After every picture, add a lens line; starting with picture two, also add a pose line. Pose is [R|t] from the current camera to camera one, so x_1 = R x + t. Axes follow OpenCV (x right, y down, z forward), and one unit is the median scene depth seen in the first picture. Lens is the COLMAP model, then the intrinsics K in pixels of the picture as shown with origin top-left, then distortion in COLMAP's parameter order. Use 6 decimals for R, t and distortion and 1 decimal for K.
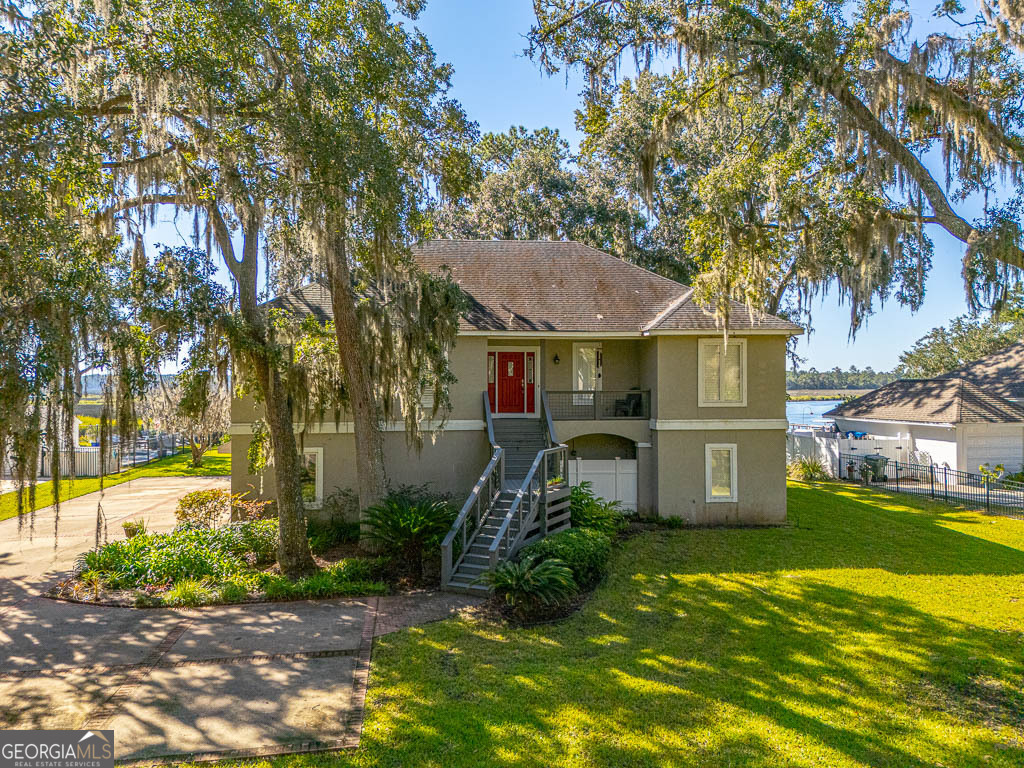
lens RADIAL K [[756.4, 0, 507.9], [0, 756.4, 384.3], [0, 0, 1]] dist [0.102068, -0.078680]
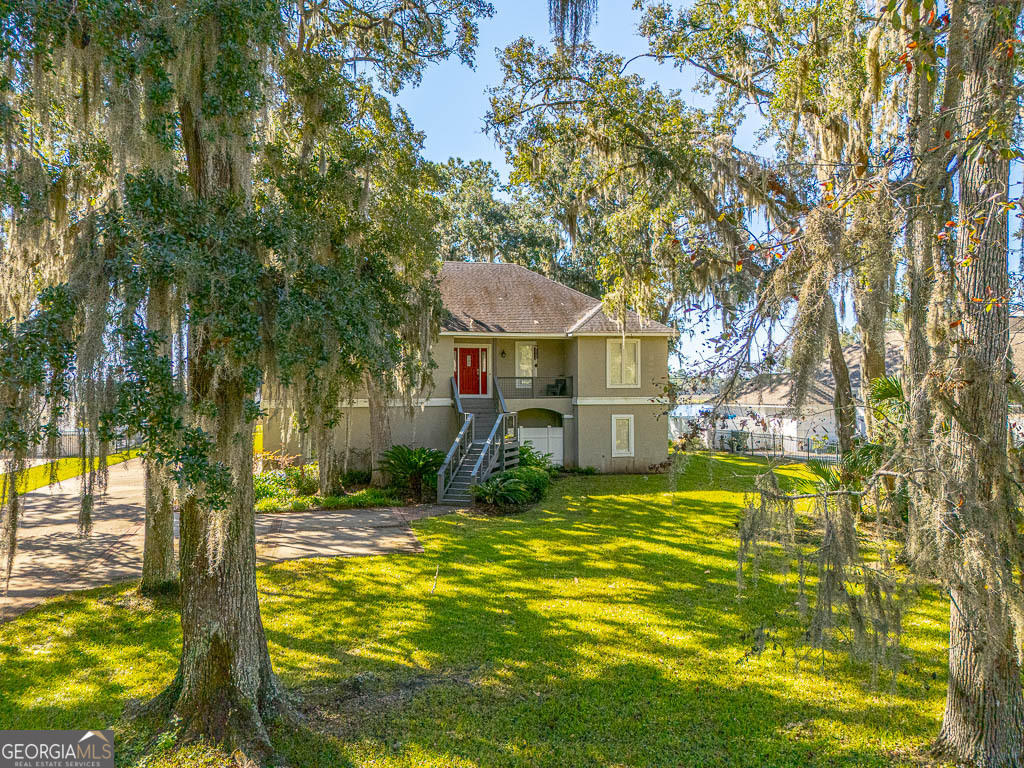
lens RADIAL K [[756.4, 0, 508.9], [0, 756.4, 387.6], [0, 0, 1]] dist [0.102068, -0.078680]
pose [[0.993611, -0.002613, 0.112832, -0.081405], [0.002974, 0.999991, -0.003027, 0.032661], [-0.112823, 0.003343, 0.993609, -0.345202]]
